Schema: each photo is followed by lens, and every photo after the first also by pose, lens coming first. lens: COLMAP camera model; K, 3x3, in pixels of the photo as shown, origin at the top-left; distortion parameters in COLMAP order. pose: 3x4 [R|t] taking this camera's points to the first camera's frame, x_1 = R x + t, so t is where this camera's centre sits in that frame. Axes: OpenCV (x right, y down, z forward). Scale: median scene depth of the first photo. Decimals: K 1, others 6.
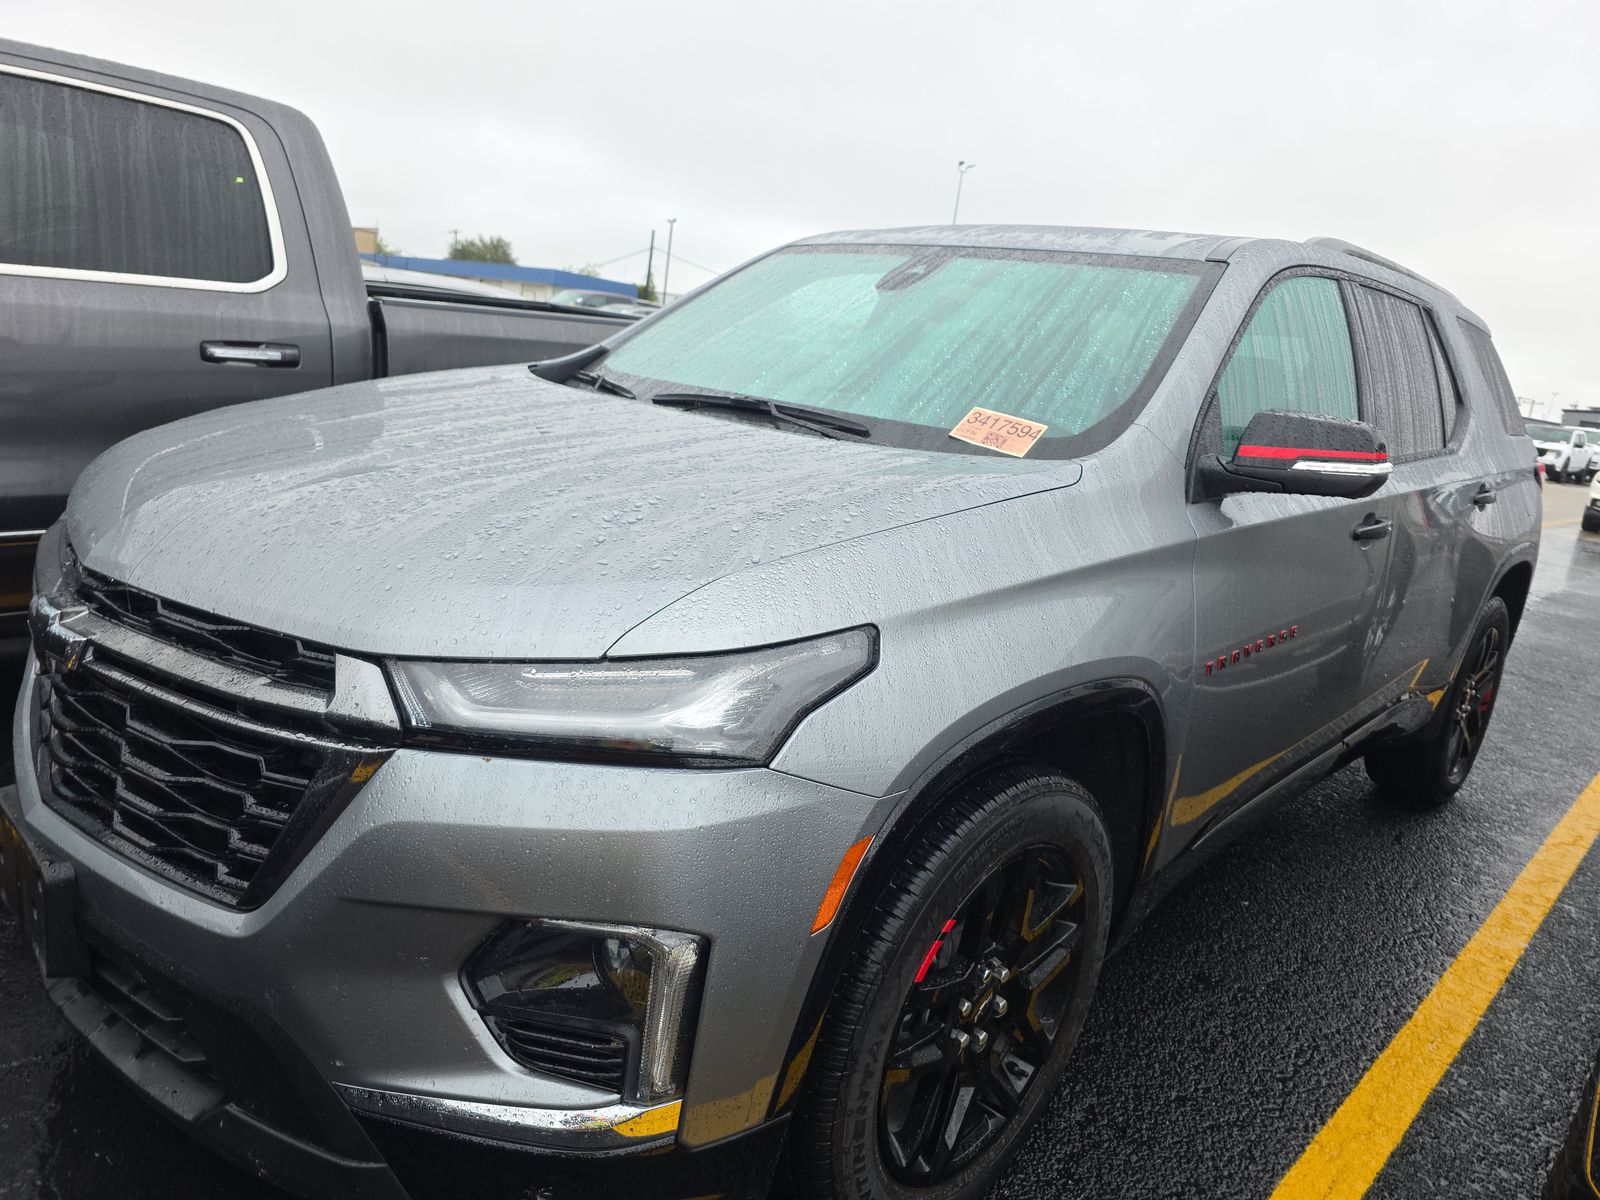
lens RADIAL K [[1074.8, 0, 800.0], [0, 1074.8, 600.0], [0, 0, 1]] dist [0.072679, -0.059261]
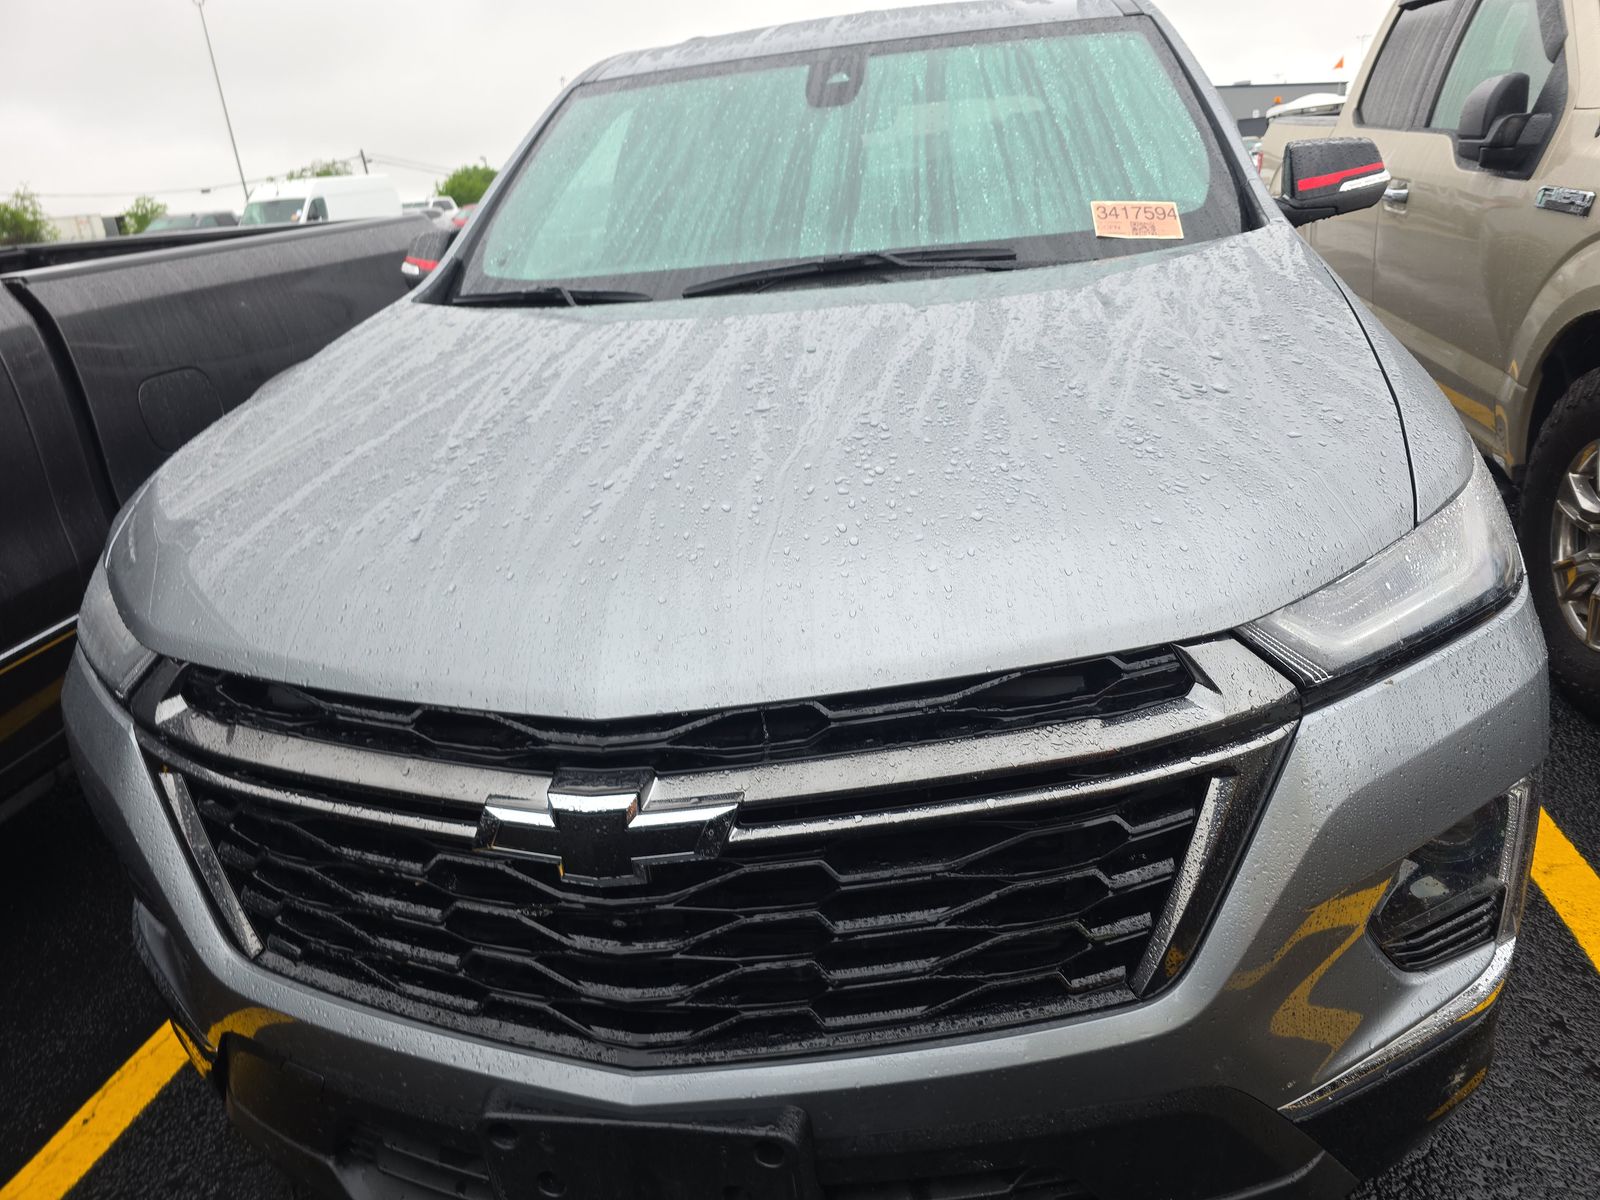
lens RADIAL K [[1074.8, 0, 800.0], [0, 1074.8, 600.0], [0, 0, 1]] dist [0.072679, -0.059261]
pose [[0.800175, -0.384315, 0.460459, -0.931533], [0.314878, 0.922600, 0.222847, -0.226111], [-0.510463, -0.033328, 0.859254, 0.451004]]
